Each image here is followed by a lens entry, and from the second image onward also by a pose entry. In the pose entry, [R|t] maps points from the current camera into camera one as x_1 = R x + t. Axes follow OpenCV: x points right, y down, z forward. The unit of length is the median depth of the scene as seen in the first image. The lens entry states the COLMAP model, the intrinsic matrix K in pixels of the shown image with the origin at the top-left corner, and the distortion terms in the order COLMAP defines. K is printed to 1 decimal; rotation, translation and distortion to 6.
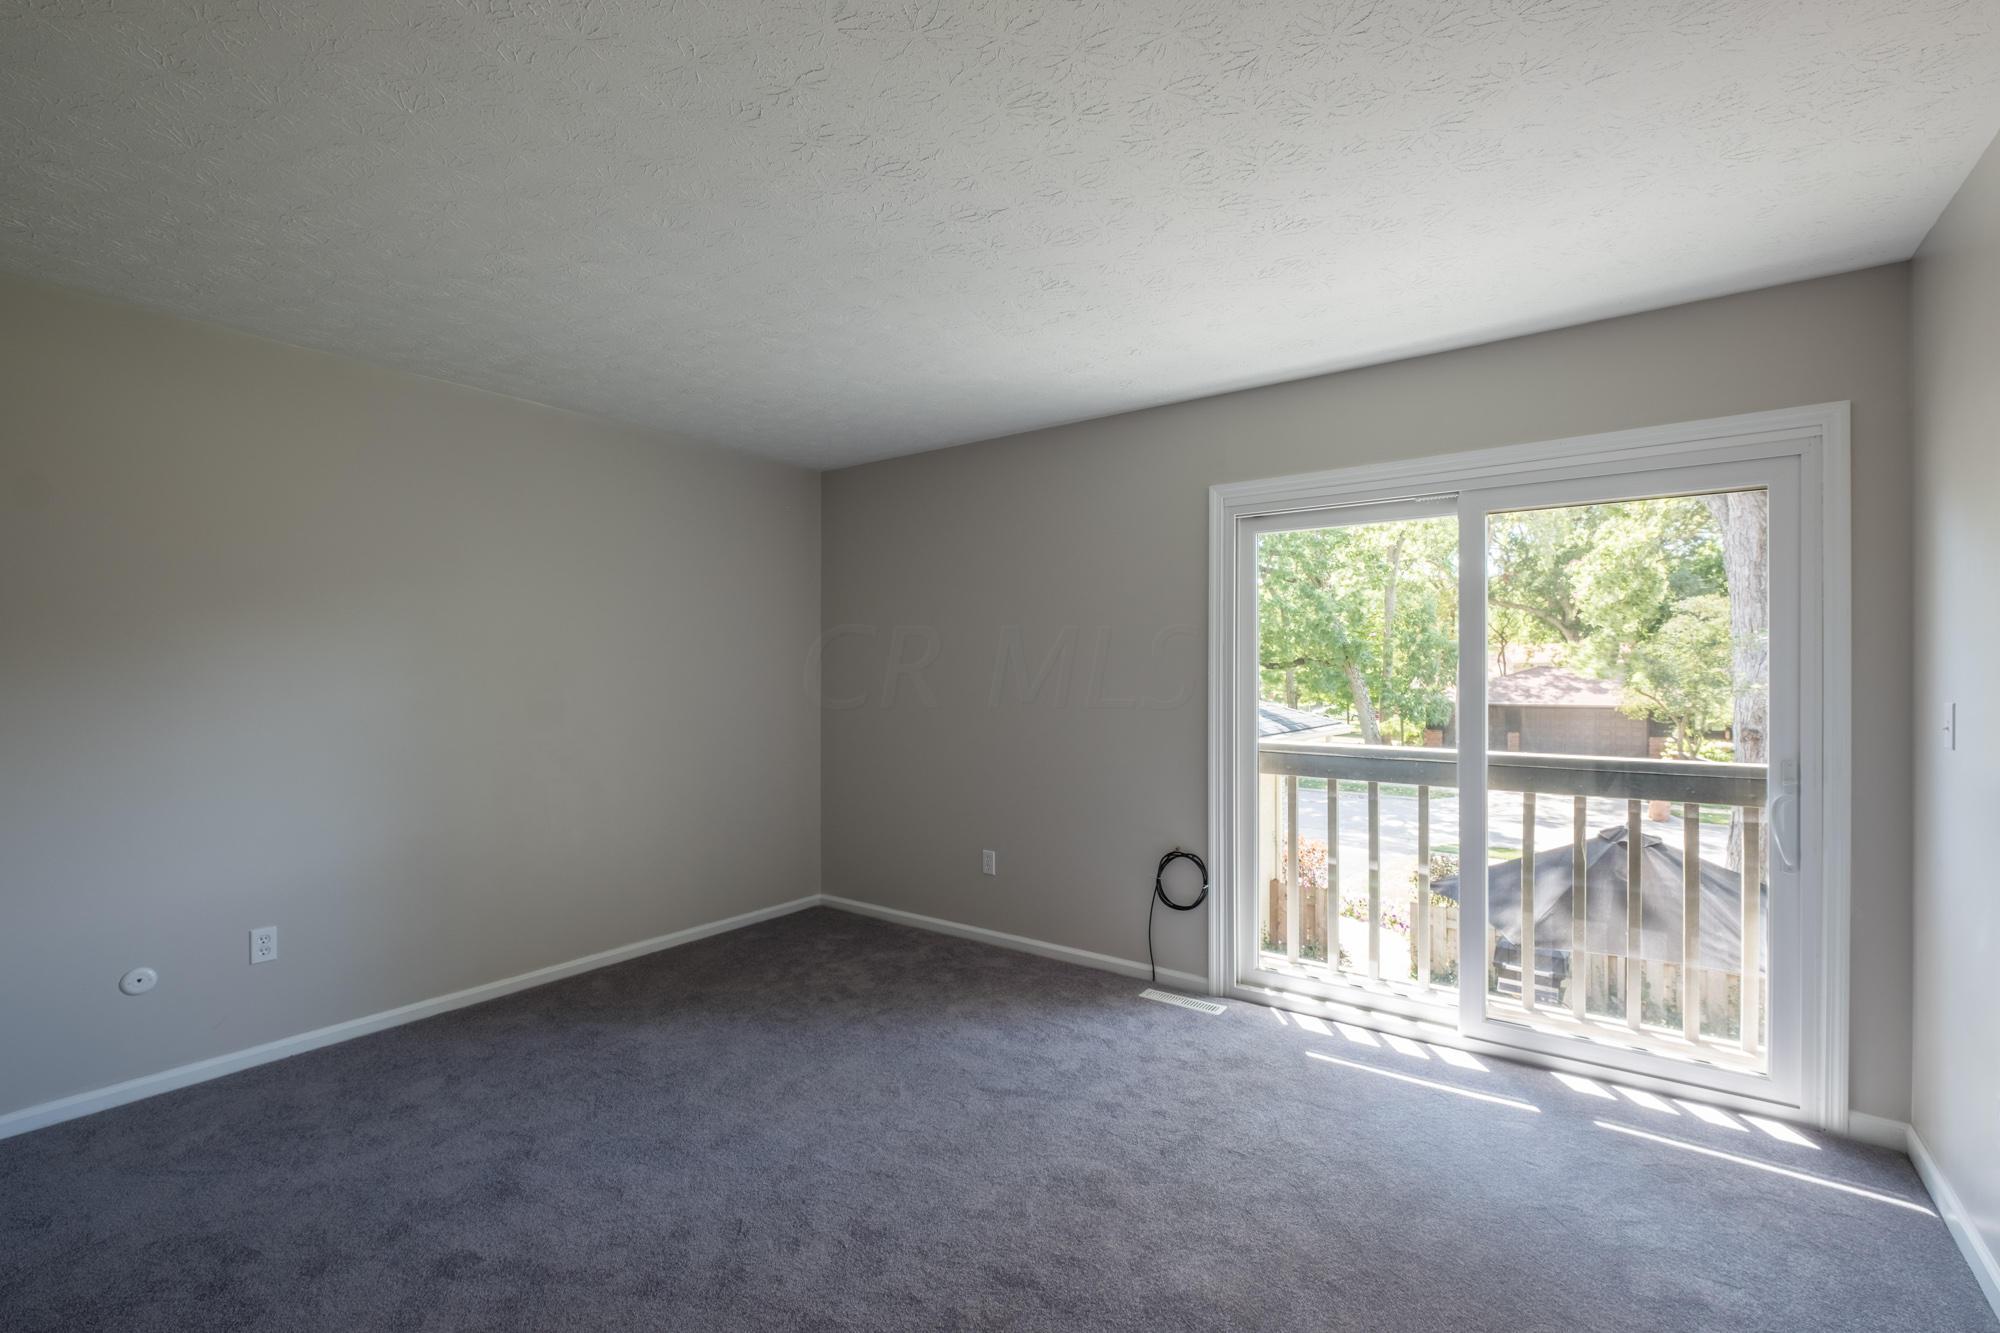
lens RADIAL K [[878.1, 0, 994.4], [0, 878.1, 672.5], [0, 0, 1]] dist [-0.011168, -0.000767]
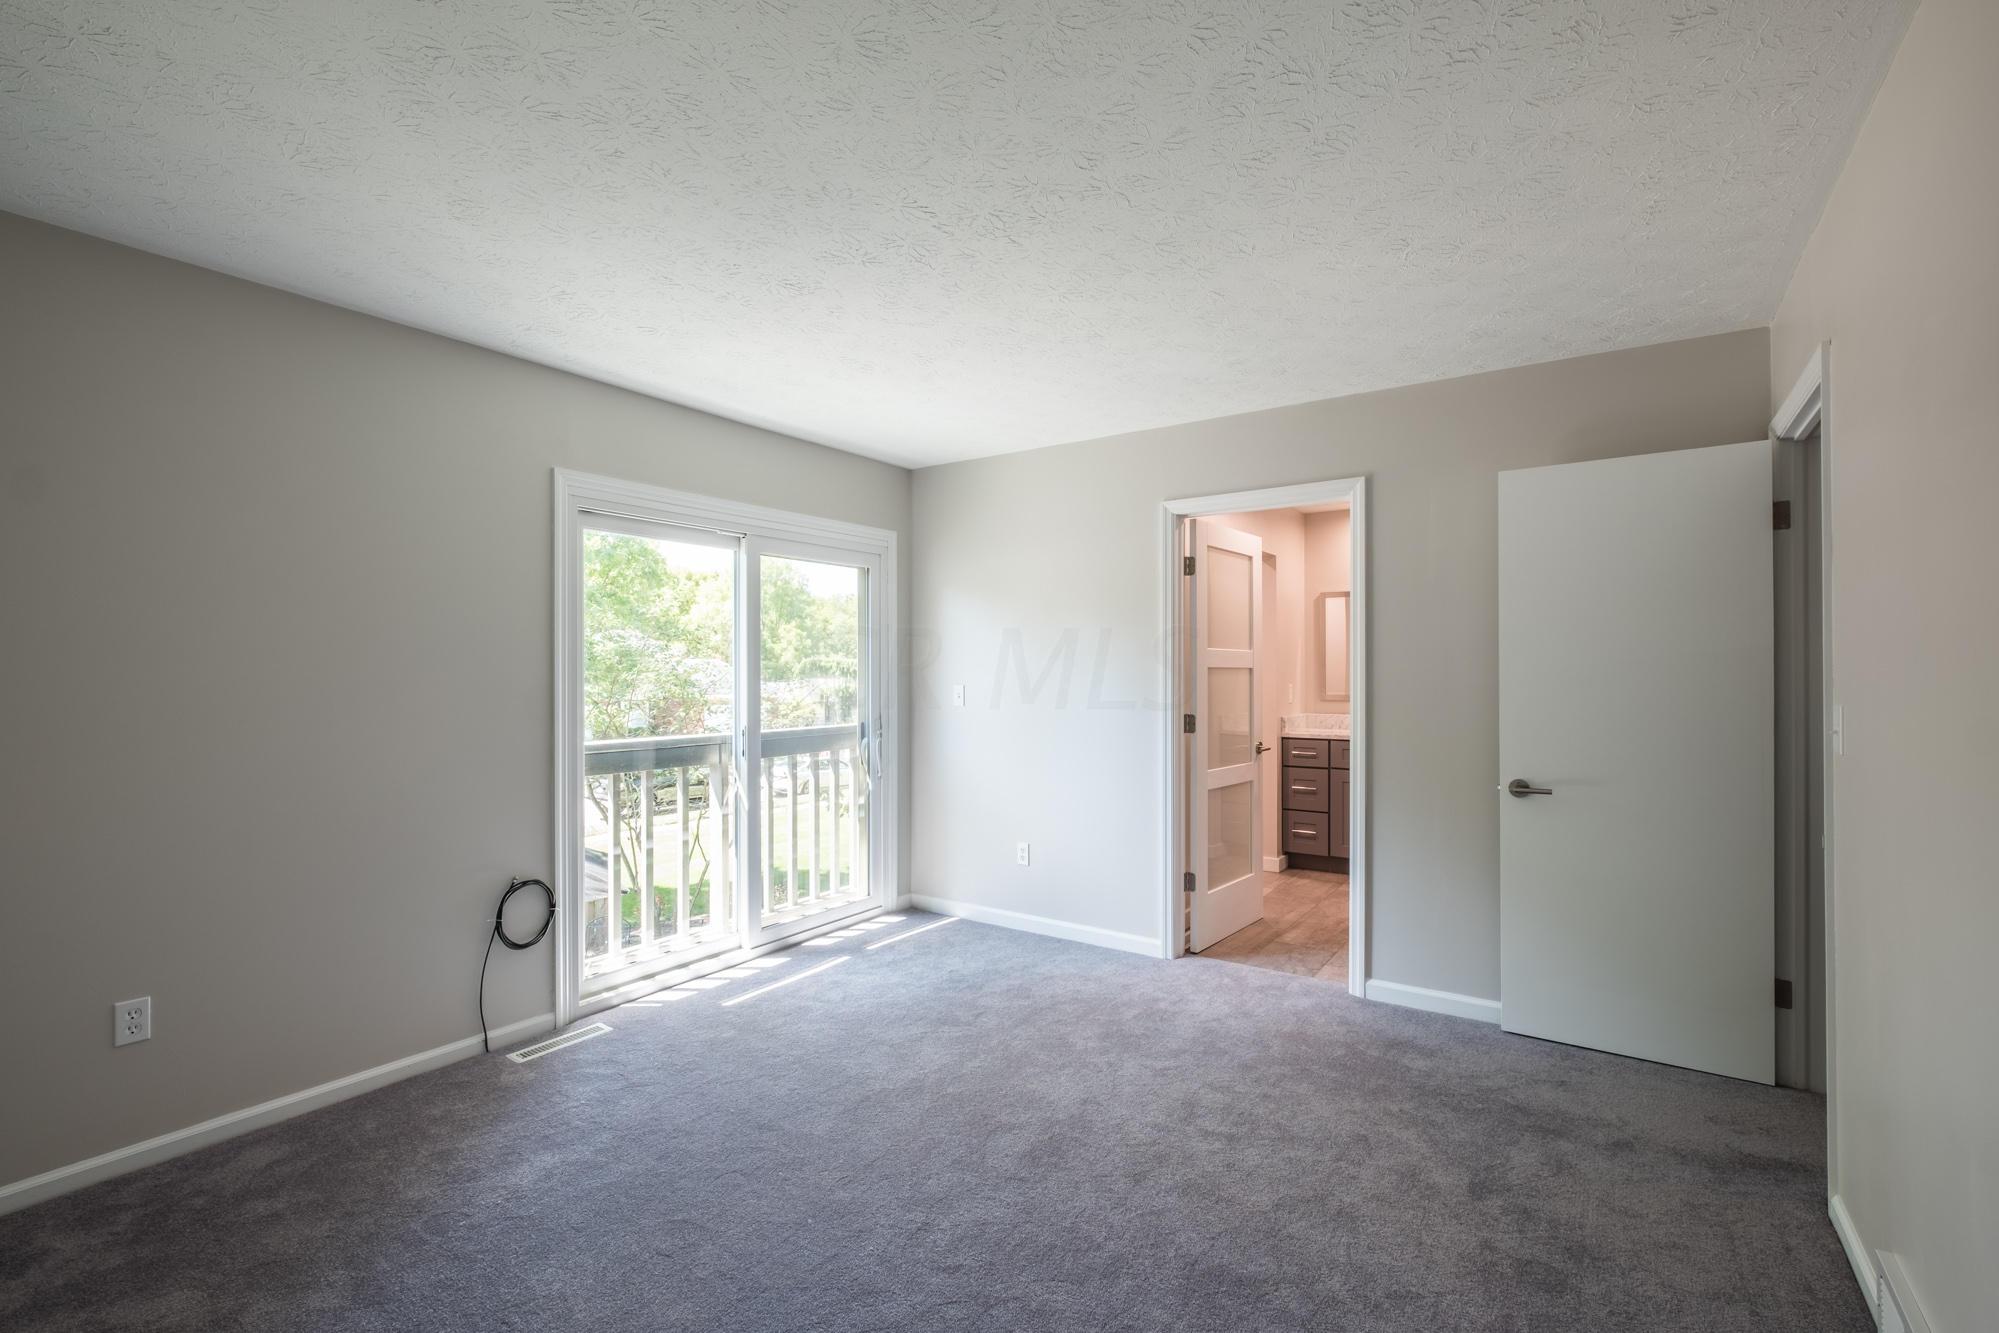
lens RADIAL K [[877.6, 0, 995.2], [0, 877.6, 663.8], [0, 0, 1]] dist [-0.011168, -0.000767]
pose [[-0.031709, 0.016453, 0.999362, -0.734446], [0.014714, 0.999764, -0.015993, 0.014292], [-0.999389, 0.014197, -0.031944, 0.622498]]
